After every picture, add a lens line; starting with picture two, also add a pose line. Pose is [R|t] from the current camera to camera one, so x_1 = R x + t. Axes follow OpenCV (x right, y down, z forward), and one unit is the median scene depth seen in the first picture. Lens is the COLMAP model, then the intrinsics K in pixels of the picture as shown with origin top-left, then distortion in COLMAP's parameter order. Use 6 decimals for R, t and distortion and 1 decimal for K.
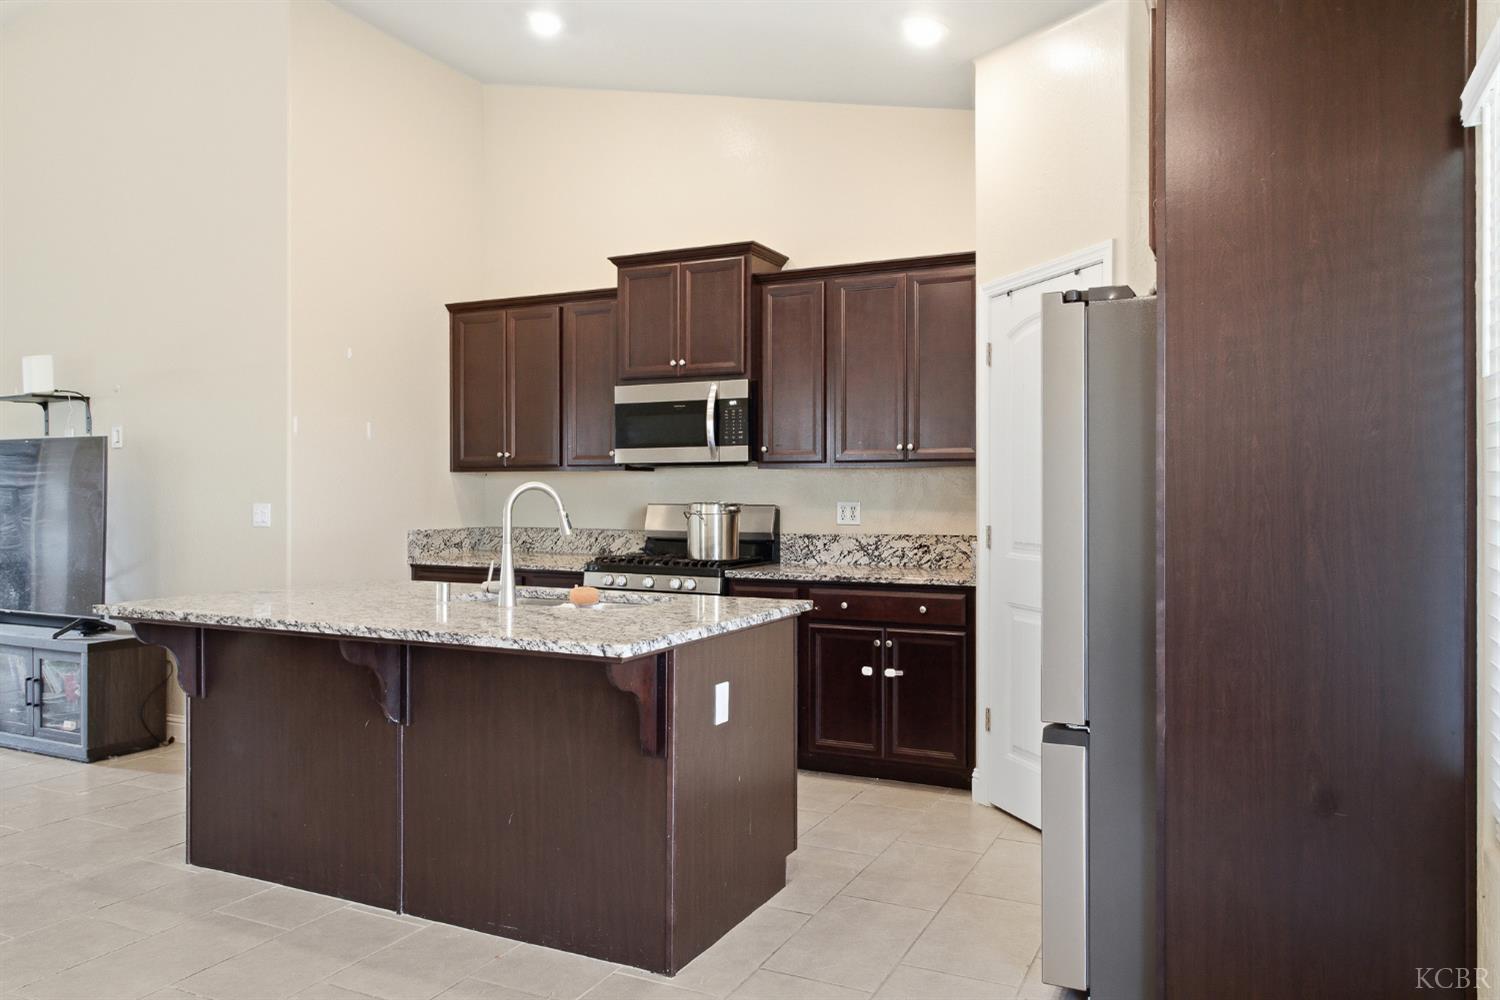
lens RADIAL K [[1058.1, 0, 750.0], [0, 1058.1, 500.0], [0, 0, 1]] dist [0.003326, 0.002774]
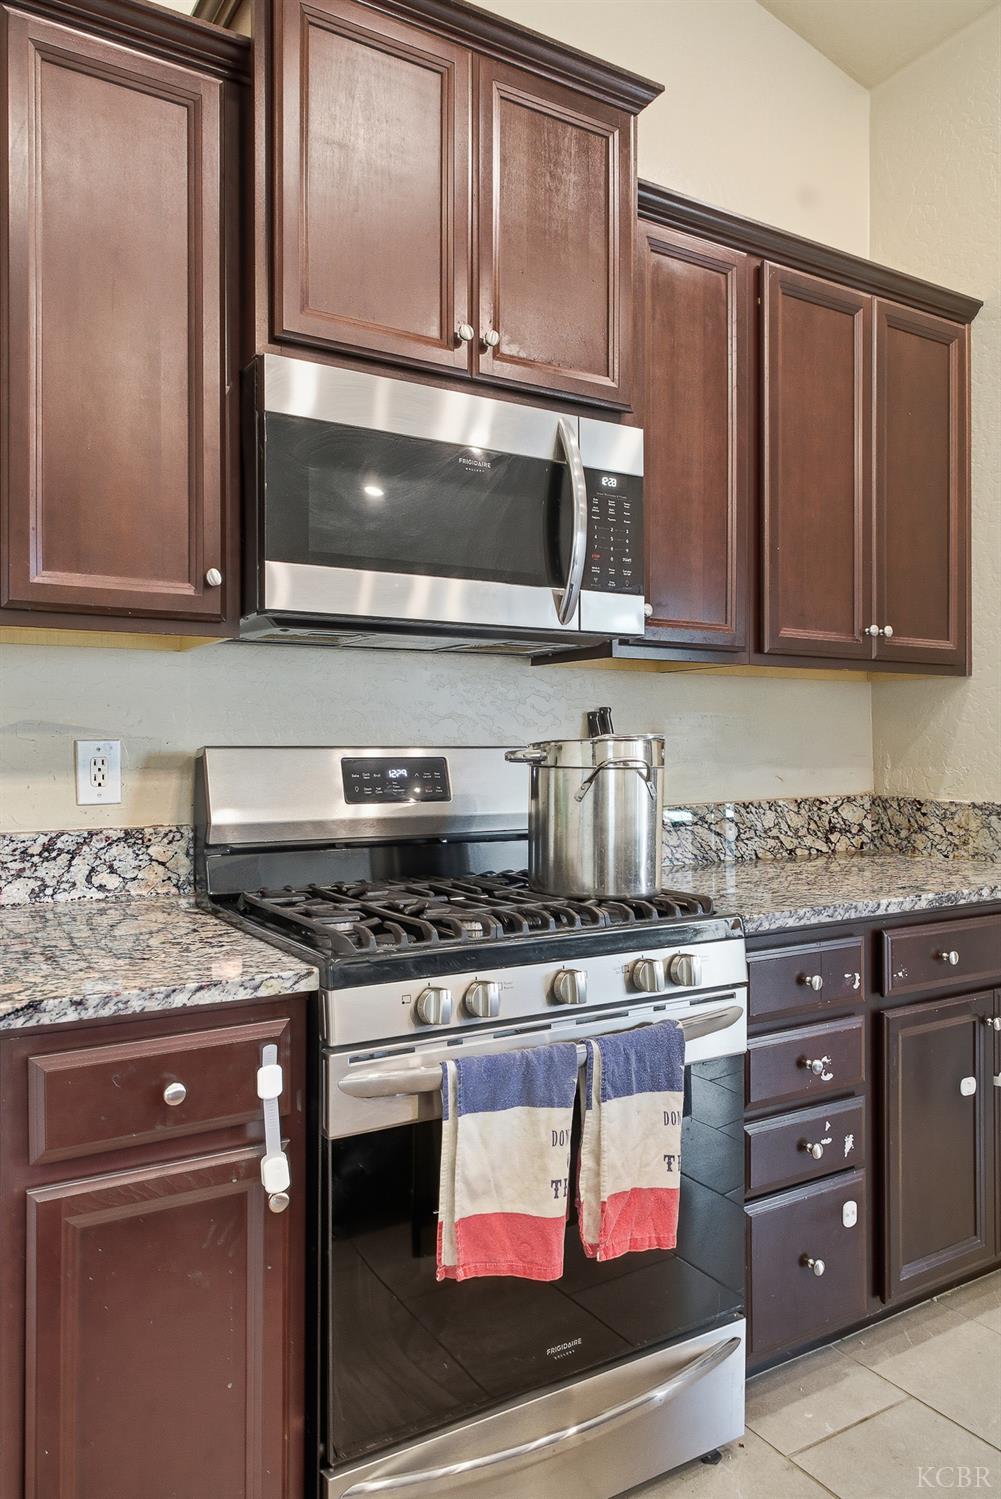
lens RADIAL K [[1057.4, 0, 500.5], [0, 1057.4, 749.5], [0, 0, 1]] dist [0.003326, 0.002774]
pose [[0.534252, -0.001837, 0.845323, -0.371450], [0.008286, 0.999961, -0.003064, 0.007559], [-0.845284, 0.008641, 0.534247, 0.837380]]
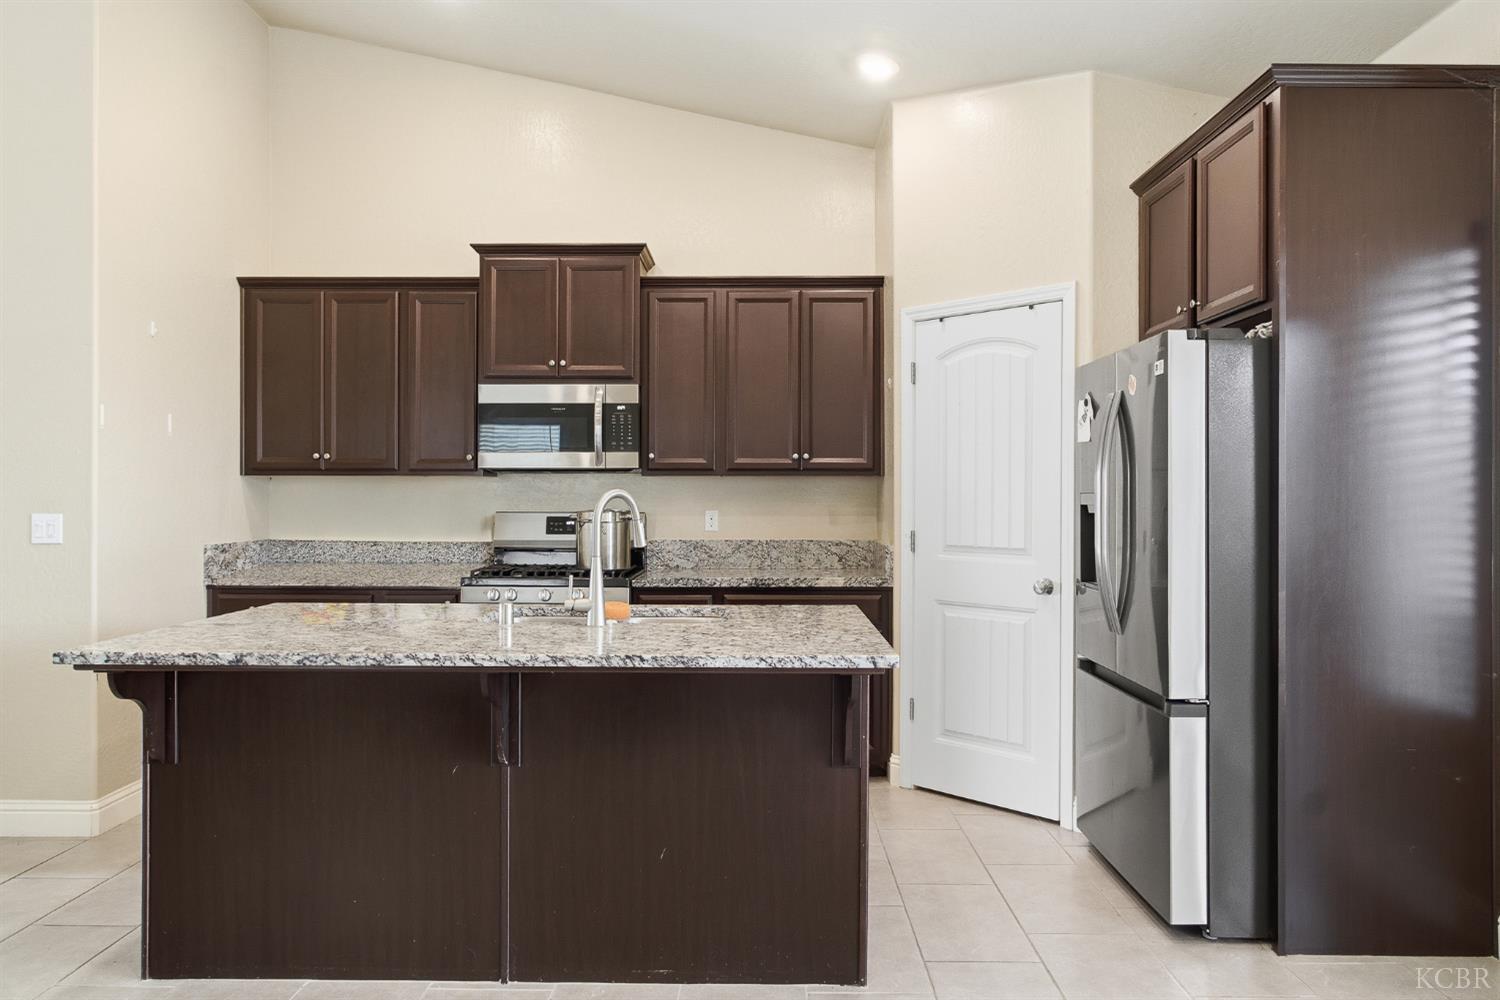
lens RADIAL K [[1043.1, 0, 750.0], [0, 1043.1, 500.0], [0, 0, 1]] dist [0.001731, 0.000005]
pose [[0.904447, -0.000142, 0.426586, -0.322142], [0.002232, 0.999988, -0.004400, -0.002340], [-0.426580, 0.004932, 0.904436, 0.083217]]
